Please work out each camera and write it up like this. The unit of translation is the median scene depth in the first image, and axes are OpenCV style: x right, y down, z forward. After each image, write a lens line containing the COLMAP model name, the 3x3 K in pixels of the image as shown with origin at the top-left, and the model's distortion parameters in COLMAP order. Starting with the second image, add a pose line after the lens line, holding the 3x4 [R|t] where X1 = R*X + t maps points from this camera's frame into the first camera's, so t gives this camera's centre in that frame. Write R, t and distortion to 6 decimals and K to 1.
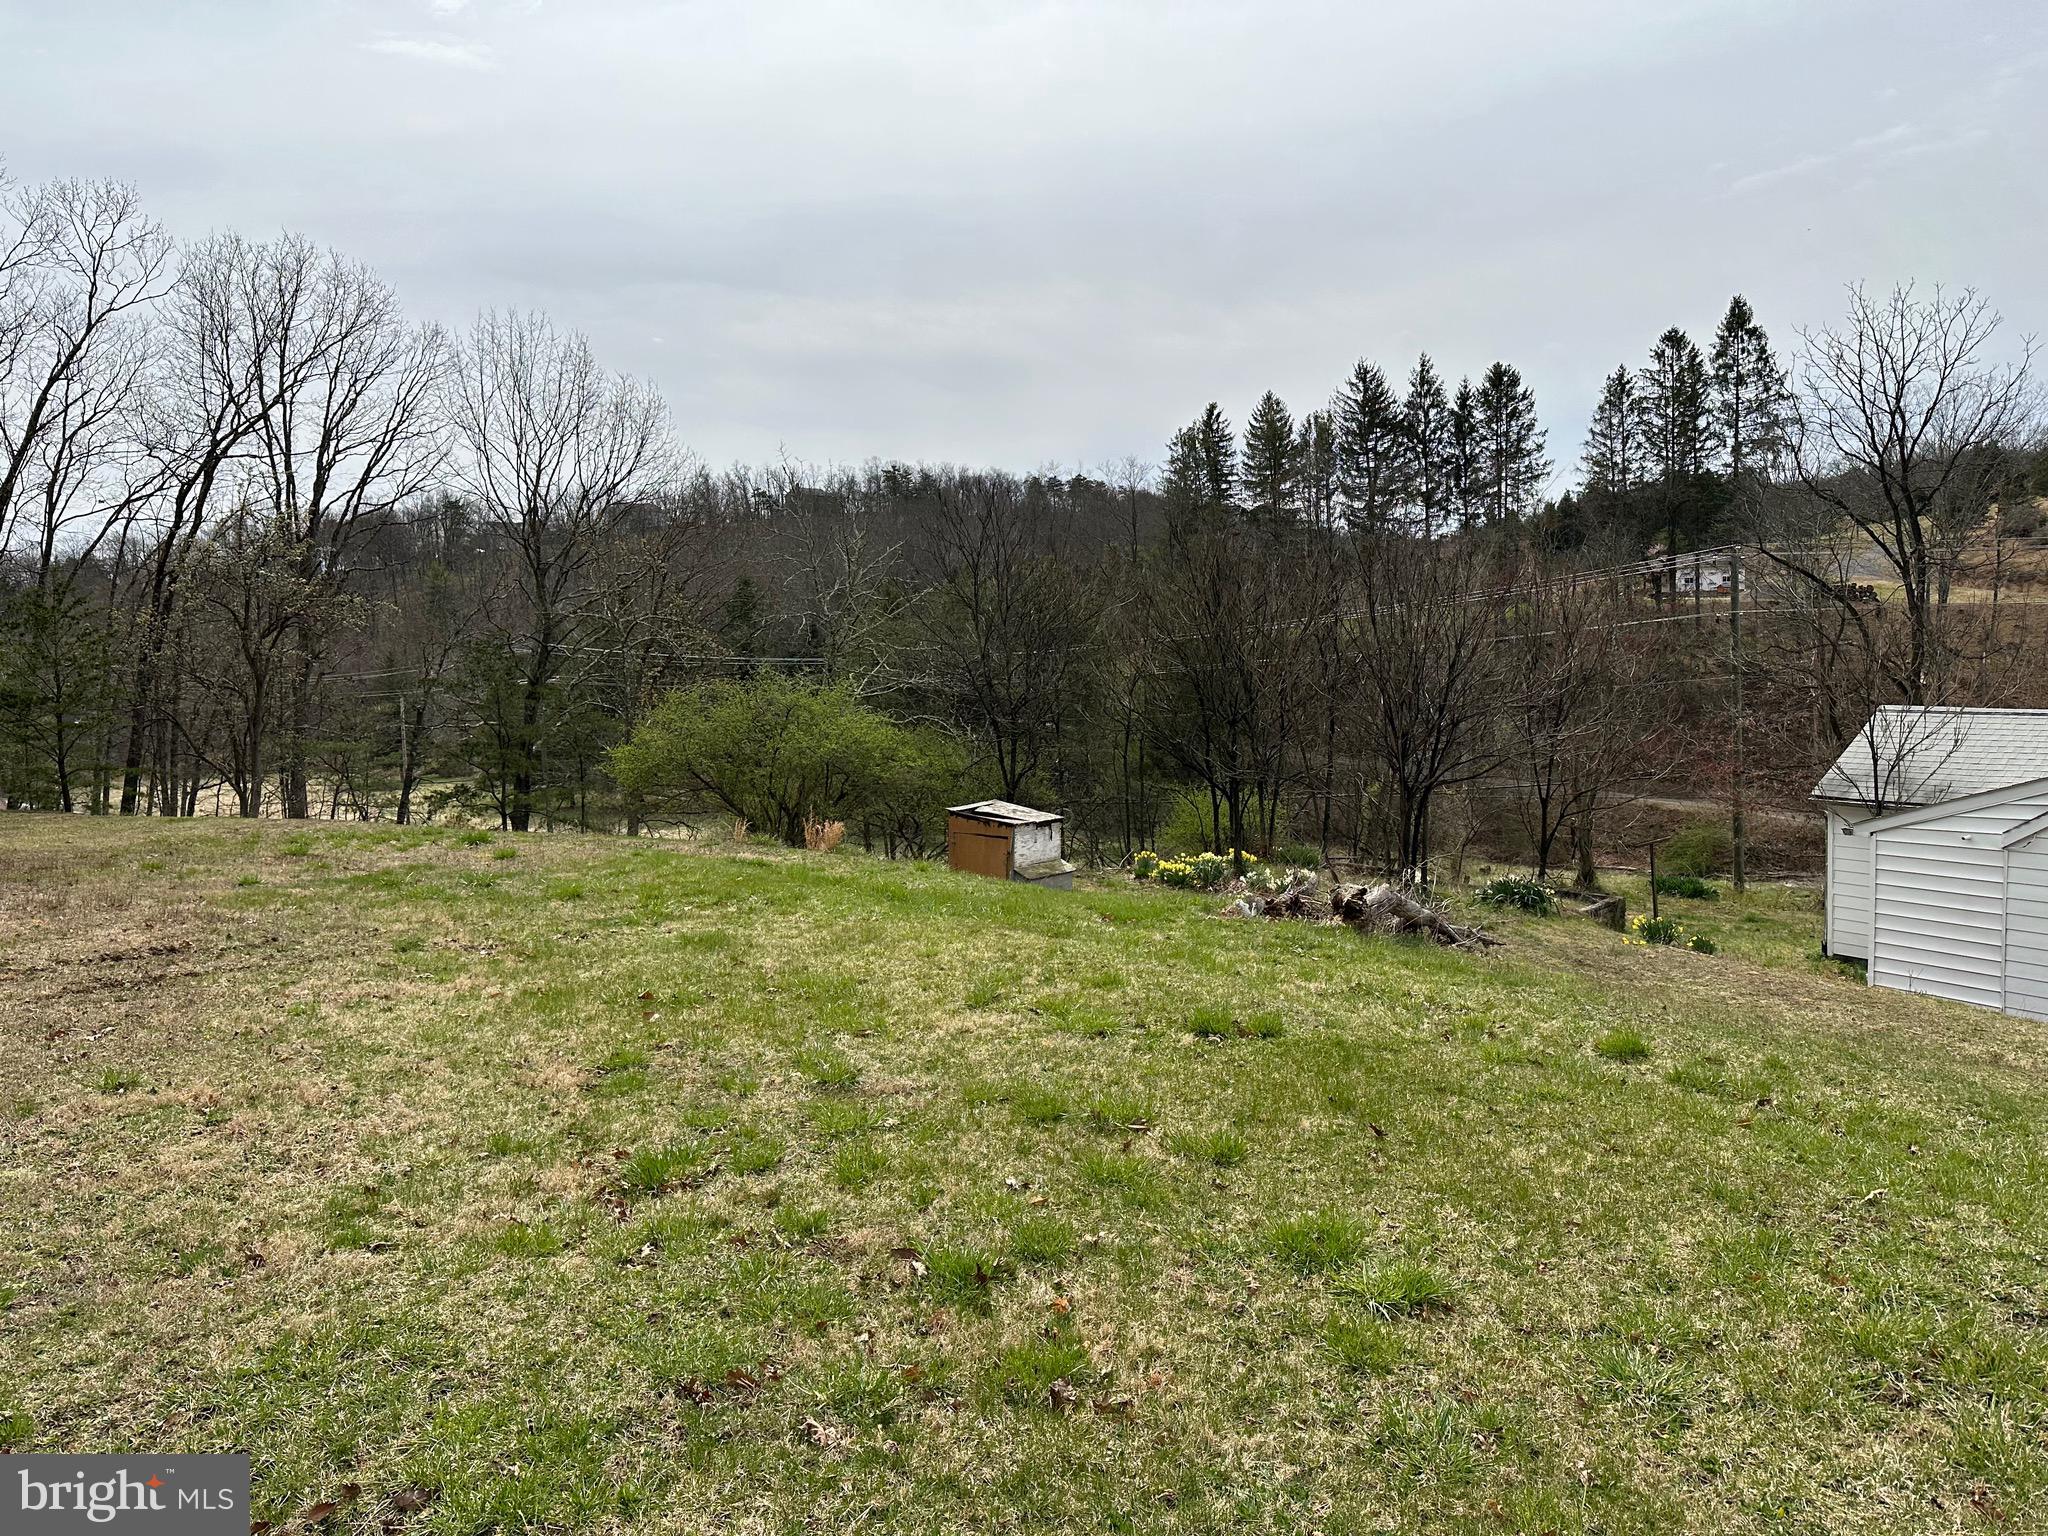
lens RADIAL K [[1437.9, 0, 1006.9], [0, 1437.9, 768.0], [0, 0, 1]] dist [0.045187, -0.053423]
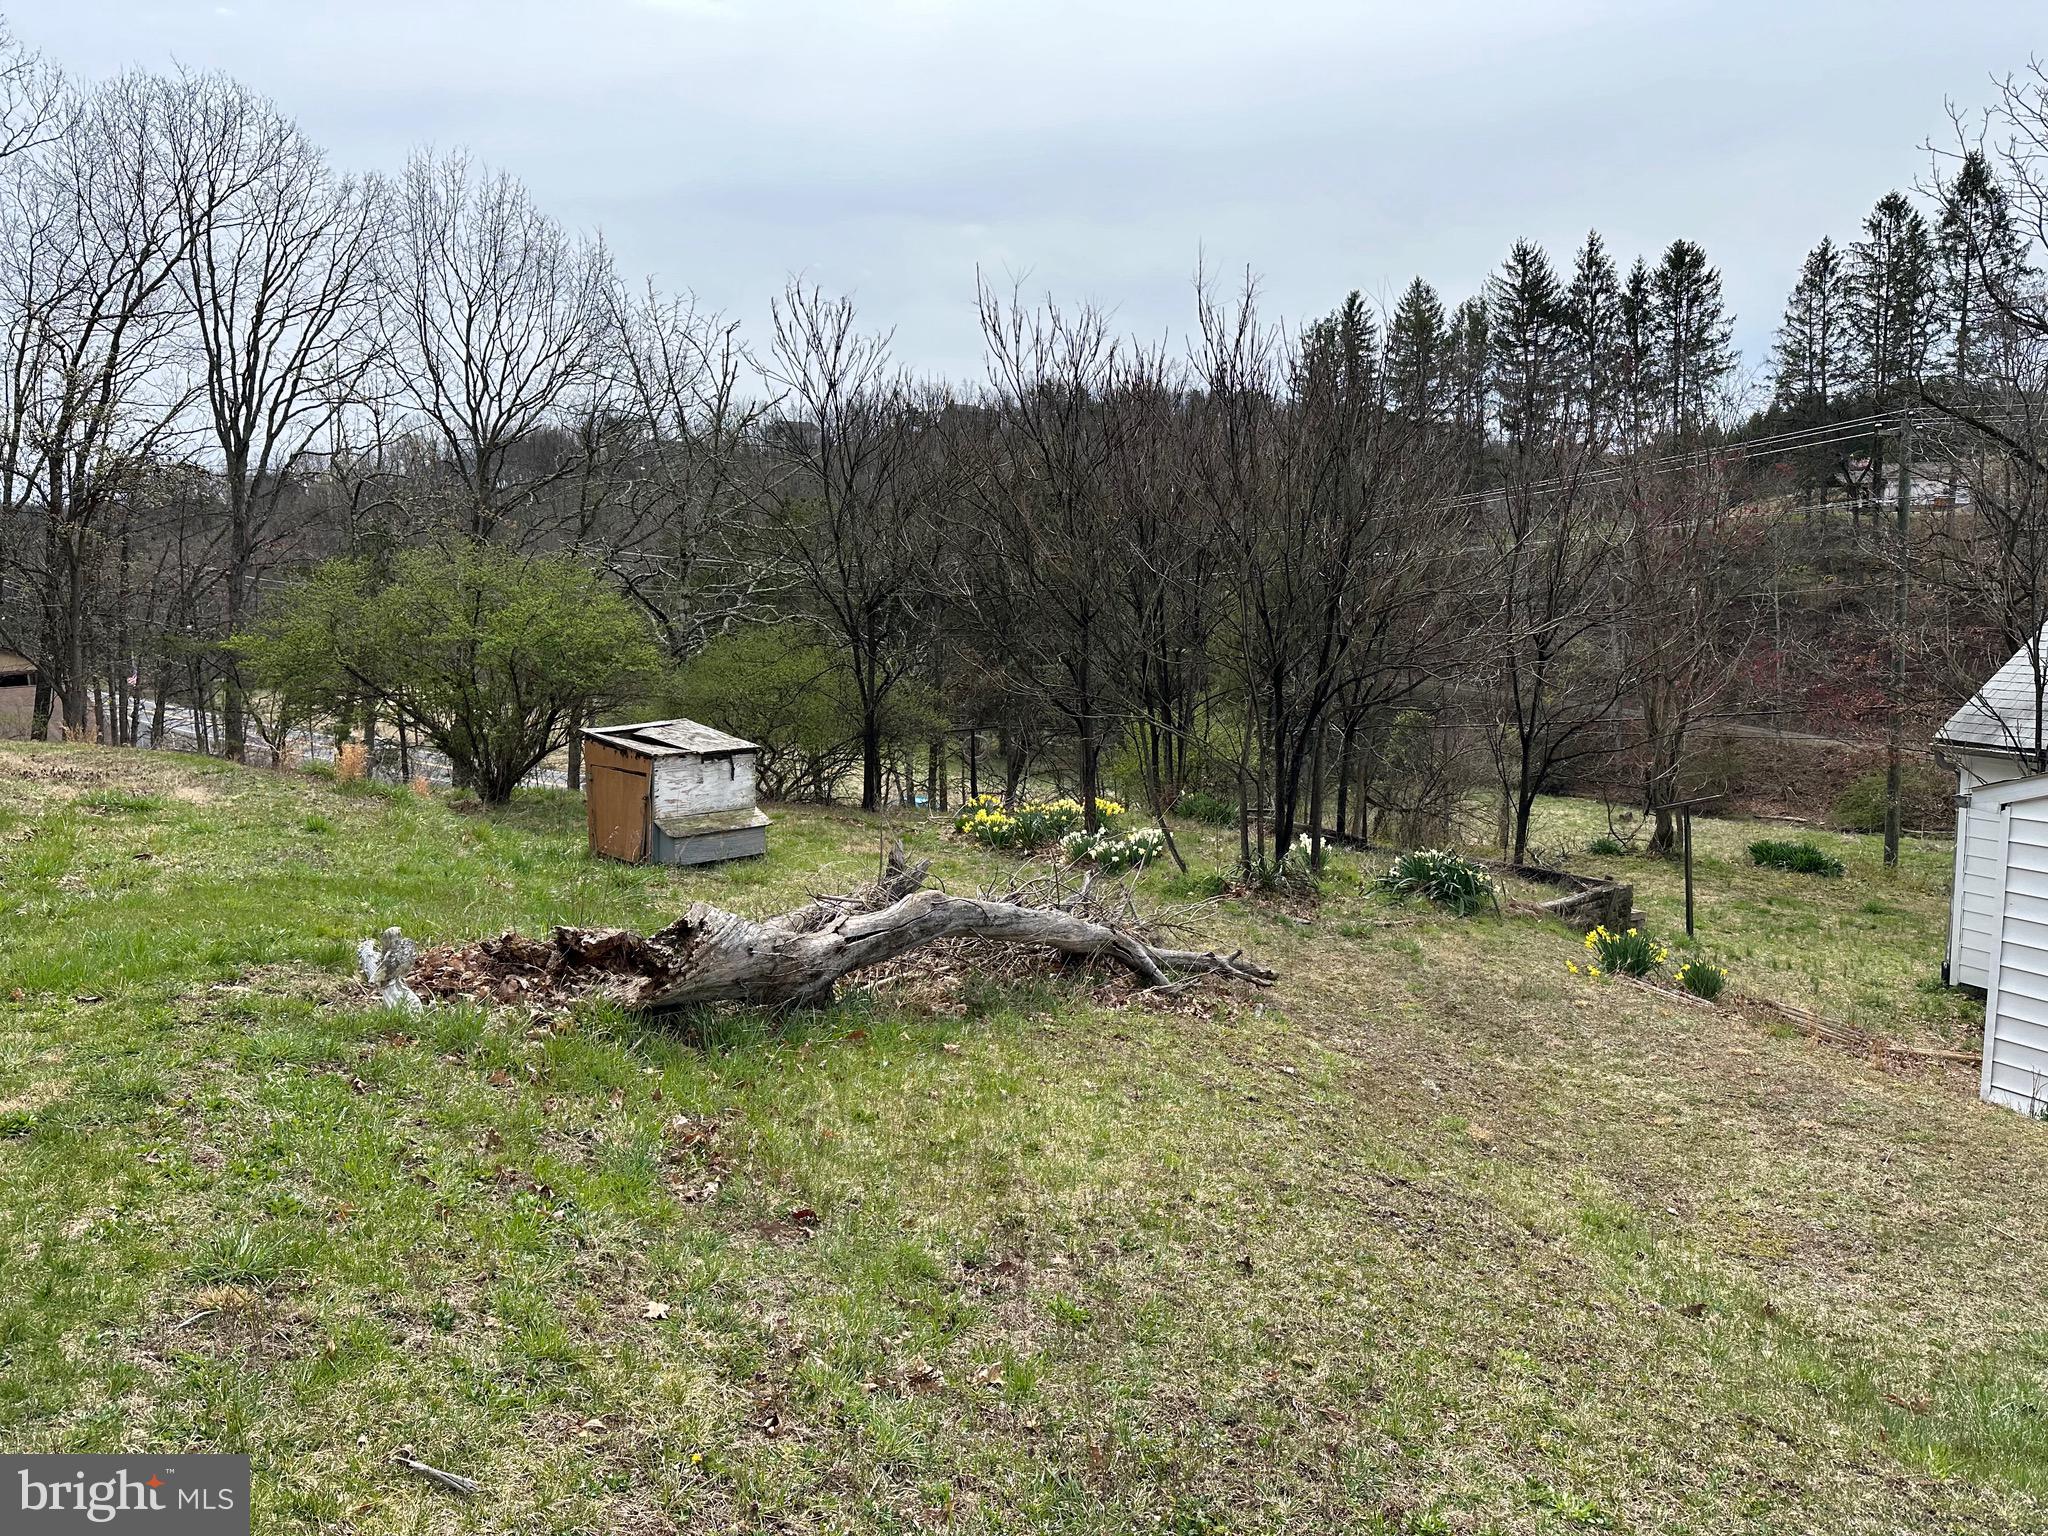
lens RADIAL K [[1437.9, 0, 1015.0], [0, 1437.9, 770.2], [0, 0, 1]] dist [0.045187, -0.053423]
pose [[0.993267, 0.026266, -0.112832, 0.154846], [-0.020141, 0.998279, 0.055085, 0.003614], [0.114084, -0.052442, 0.992086, 0.218012]]
